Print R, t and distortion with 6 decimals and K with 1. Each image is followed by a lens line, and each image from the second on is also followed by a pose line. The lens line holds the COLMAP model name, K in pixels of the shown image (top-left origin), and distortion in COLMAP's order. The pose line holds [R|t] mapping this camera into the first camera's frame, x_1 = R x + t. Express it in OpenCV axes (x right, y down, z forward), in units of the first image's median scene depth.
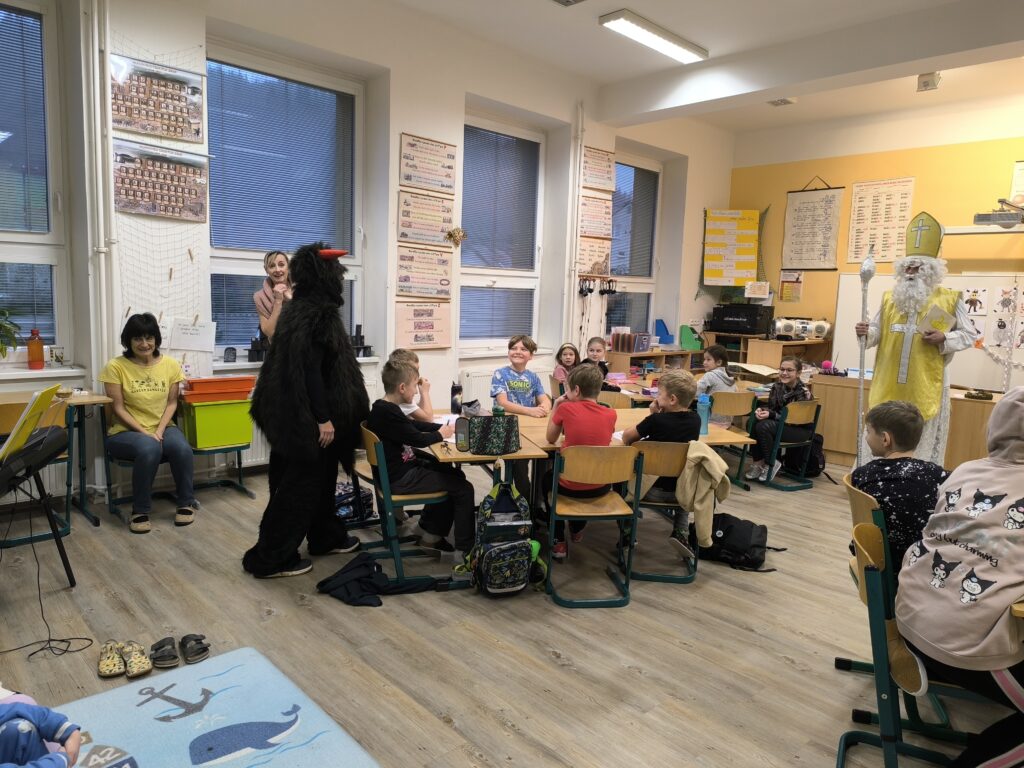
lens RADIAL K [[706.7, 0, 508.5], [0, 706.7, 375.9], [0, 0, 1]] dist [0.043822, -0.040629]
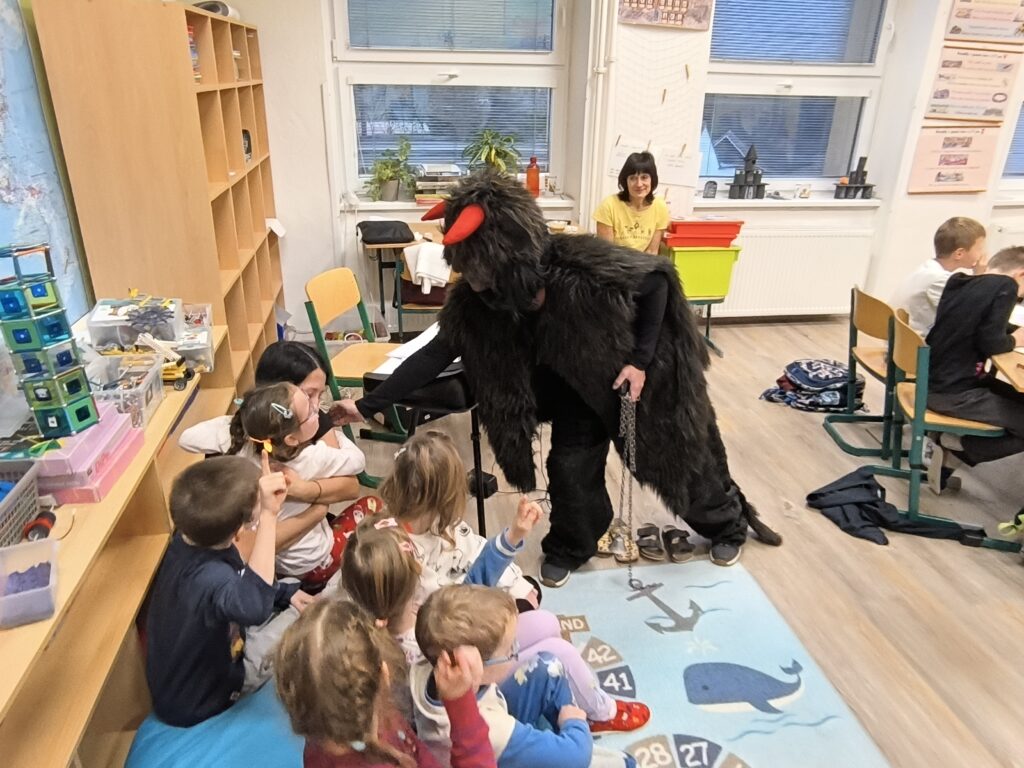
lens RADIAL K [[700.2, 0, 517.3], [0, 700.2, 391.5], [0, 0, 1]] dist [-0.029817, 0.031283]
pose [[0.840733, 0.203743, -0.501653, -0.104331], [-0.054224, 0.953526, 0.296393, -0.035251], [0.538727, -0.221986, 0.812709, 0.098530]]
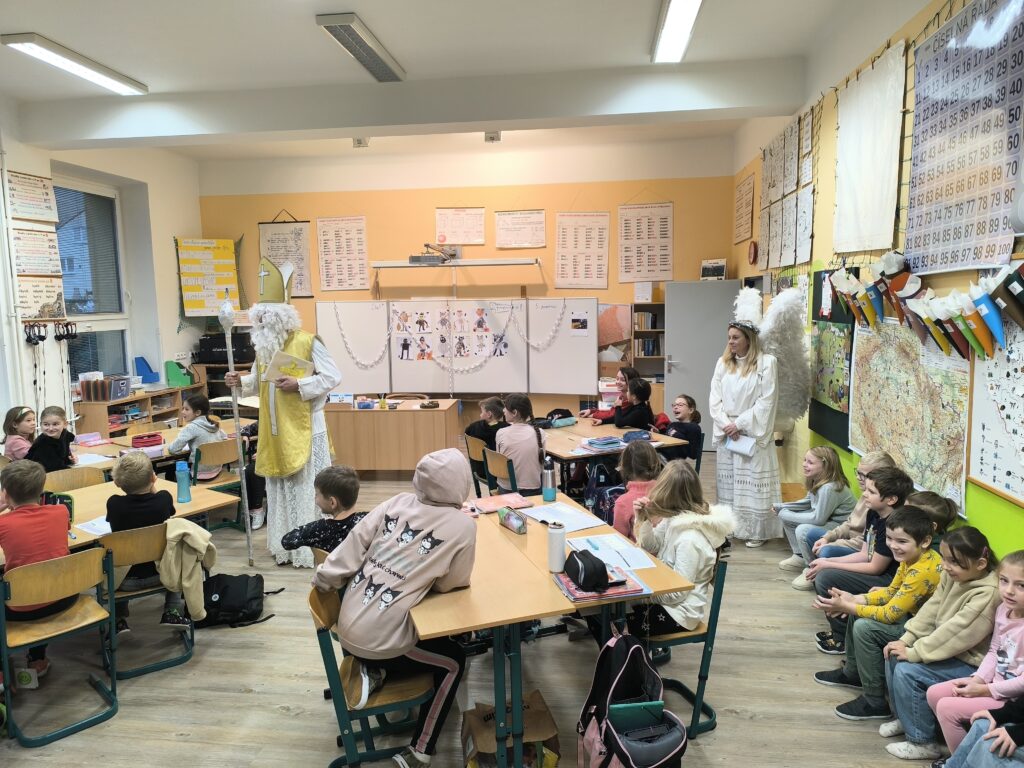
lens RADIAL K [[706.7, 0, 513.4], [0, 706.7, 380.2], [0, 0, 1]] dist [0.043822, -0.040629]
pose [[0.778845, -0.120503, 0.615532, 0.030871], [0.118229, 0.991984, 0.044603, -0.058893], [-0.615973, 0.038035, 0.786849, -0.049936]]
